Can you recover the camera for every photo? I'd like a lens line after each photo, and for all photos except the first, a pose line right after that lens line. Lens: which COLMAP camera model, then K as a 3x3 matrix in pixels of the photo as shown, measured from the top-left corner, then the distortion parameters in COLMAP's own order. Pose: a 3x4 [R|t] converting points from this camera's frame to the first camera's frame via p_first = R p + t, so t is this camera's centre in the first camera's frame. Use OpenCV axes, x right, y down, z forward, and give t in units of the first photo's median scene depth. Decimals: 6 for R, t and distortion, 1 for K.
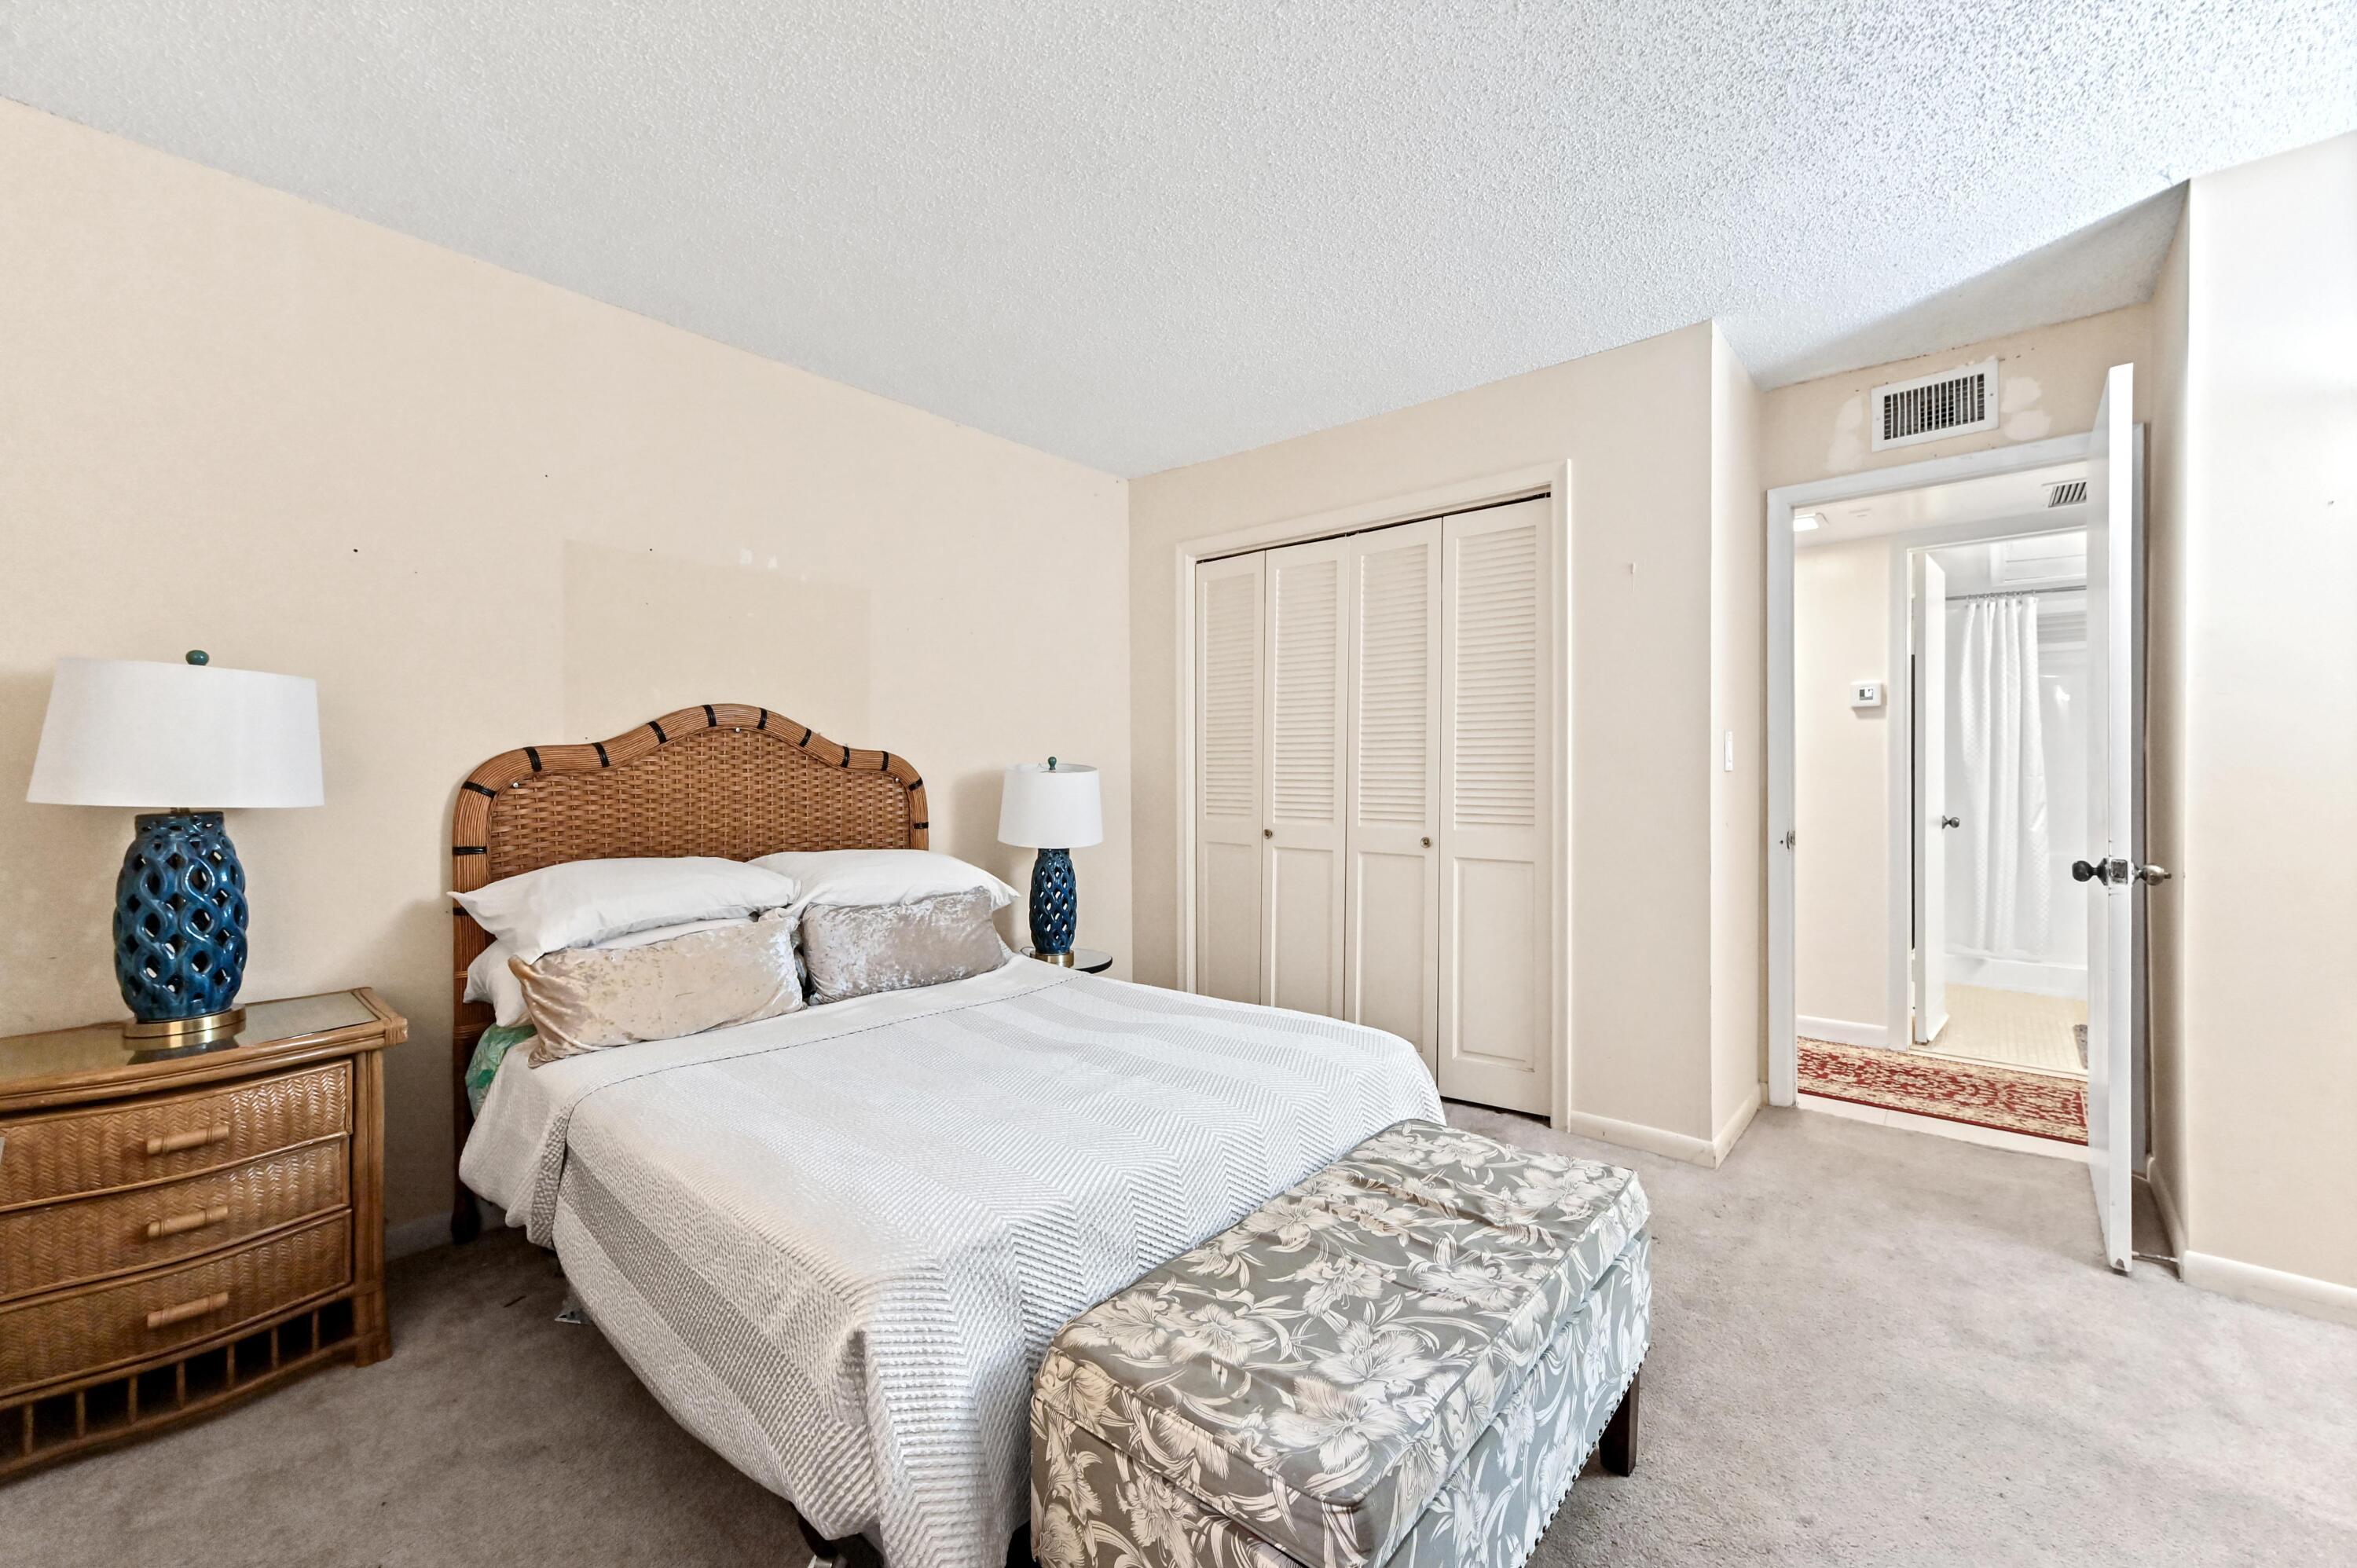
lens RADIAL K [[938.9, 0, 1188.7], [0, 938.9, 777.7], [0, 0, 1]] dist [0.020589, -0.000002]
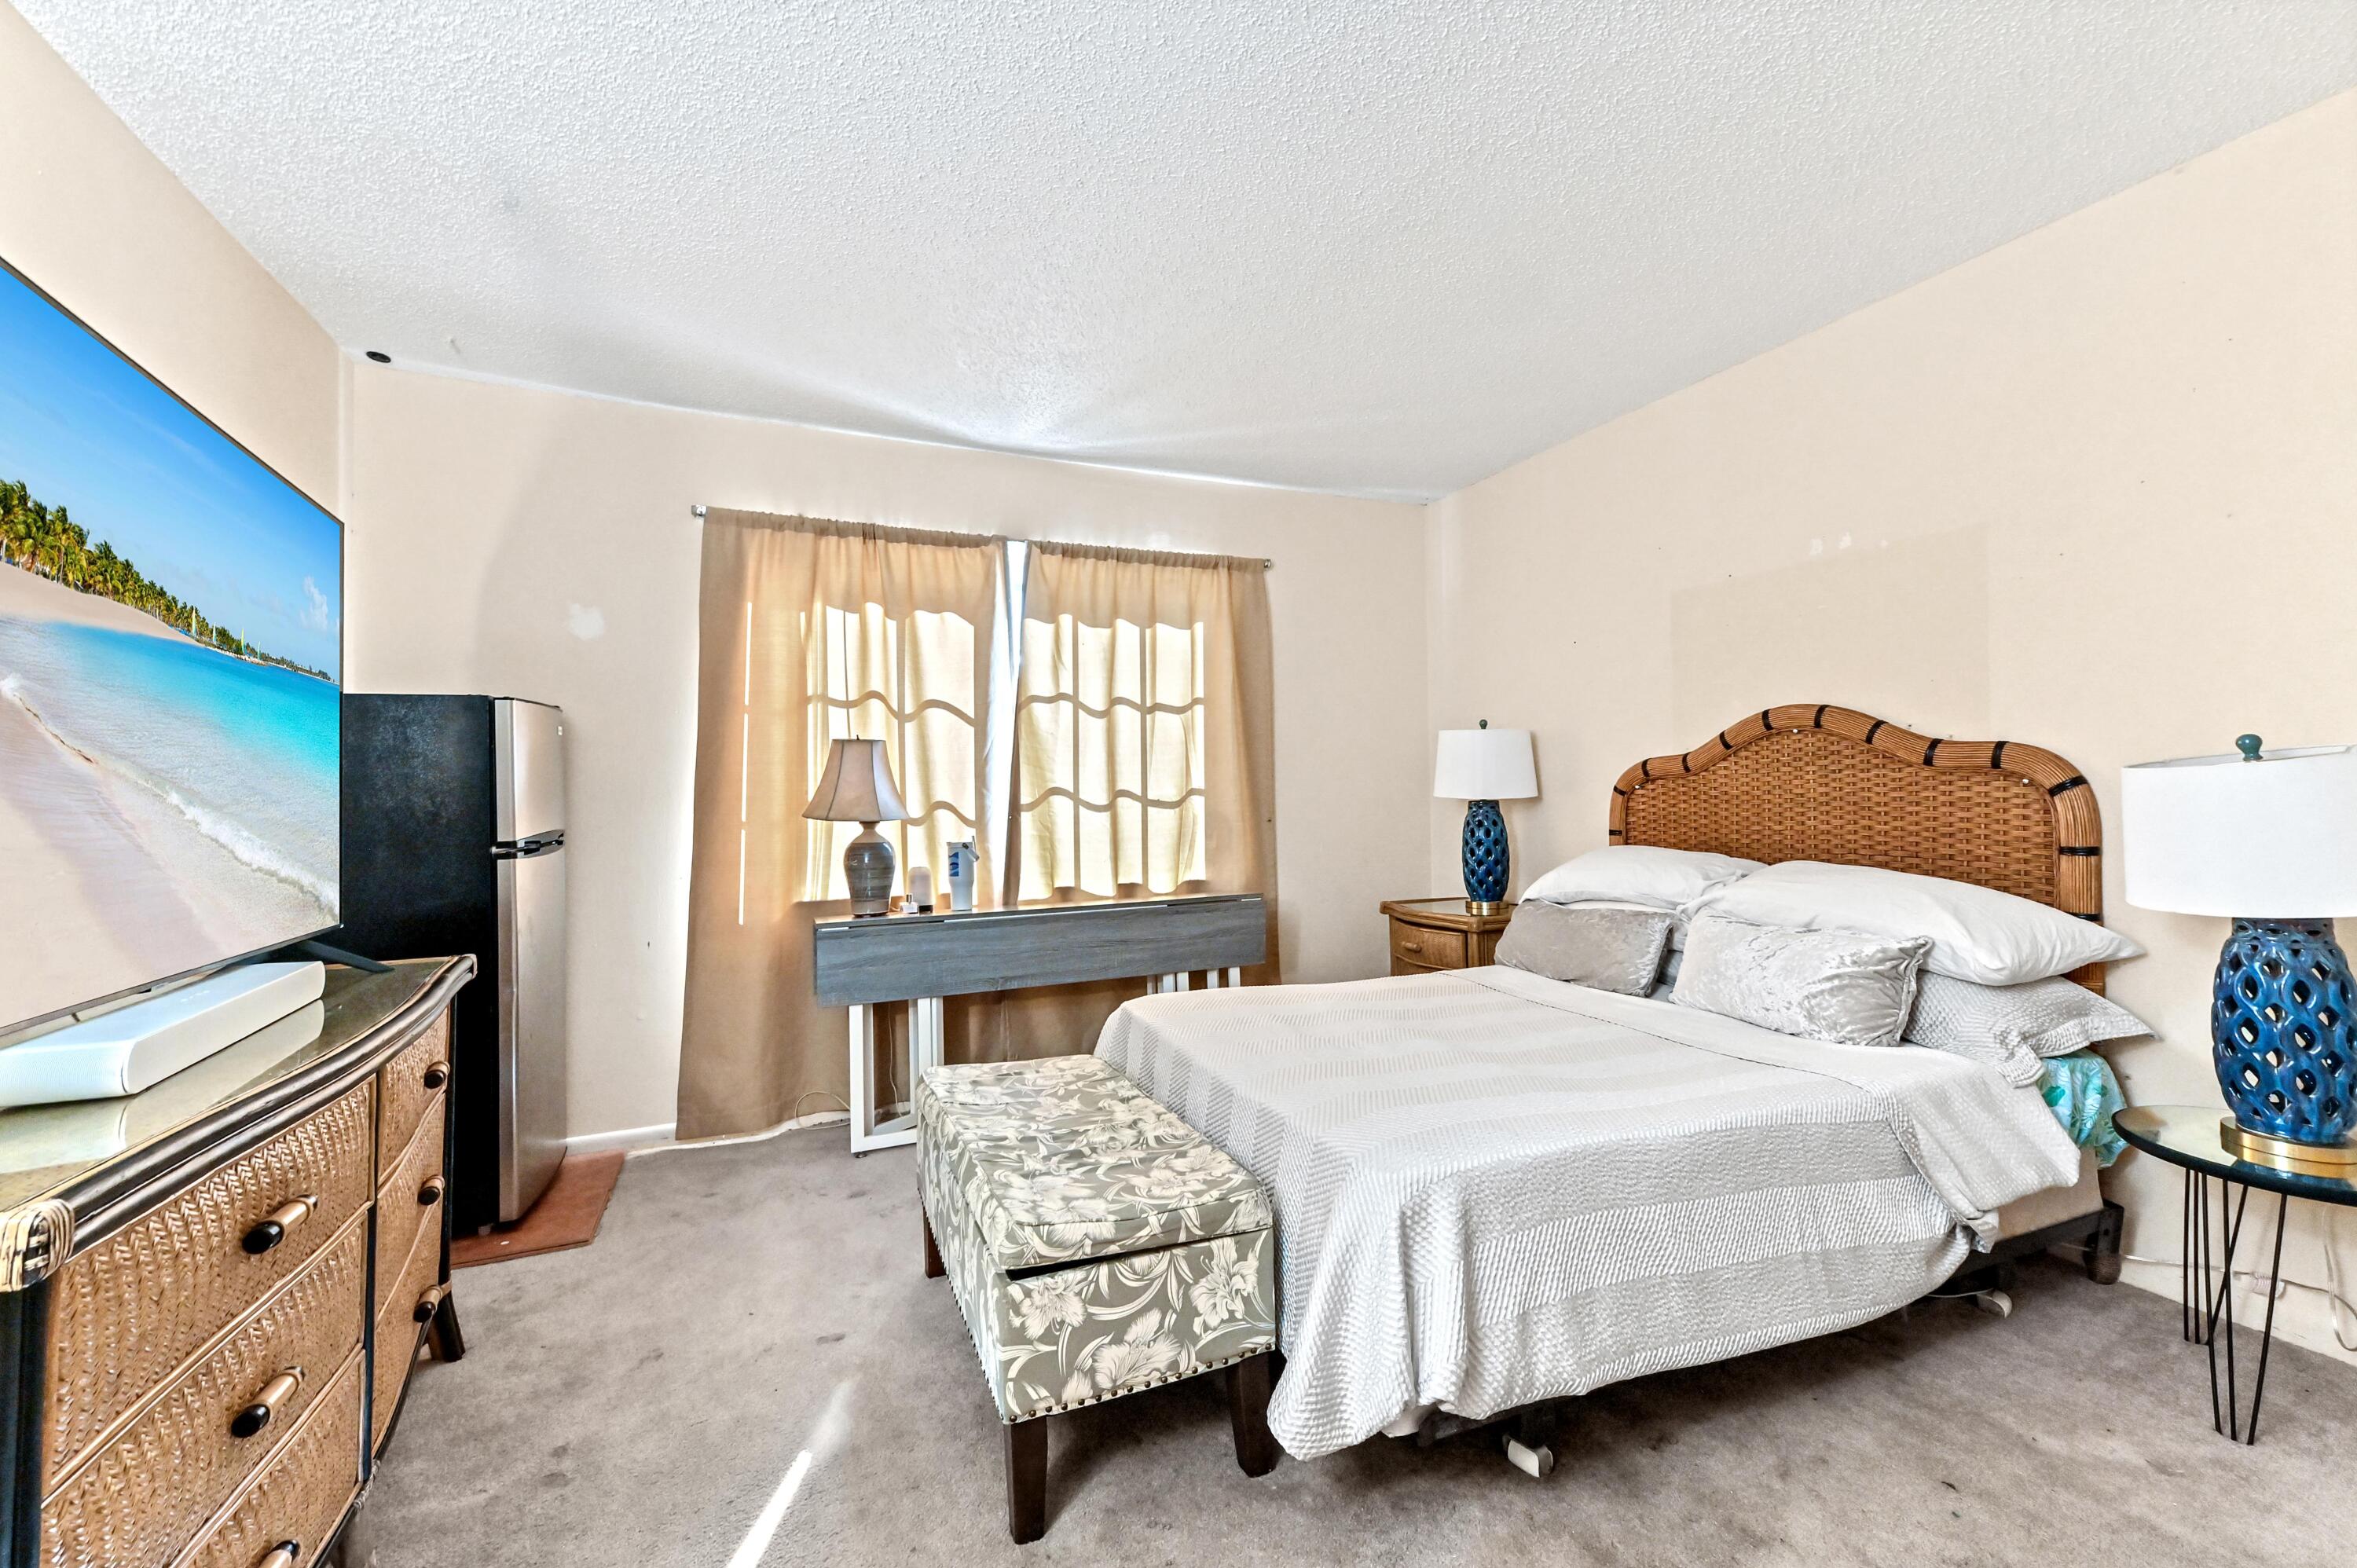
lens RADIAL K [[938.9, 0, 1188.7], [0, 938.9, 777.7], [0, 0, 1]] dist [0.020589, -0.000002]
pose [[-0.430059, -0.003860, -0.902793, 0.984117], [0.012008, 0.999878, -0.009995, -0.000546], [0.902721, -0.015139, -0.429960, 1.247467]]
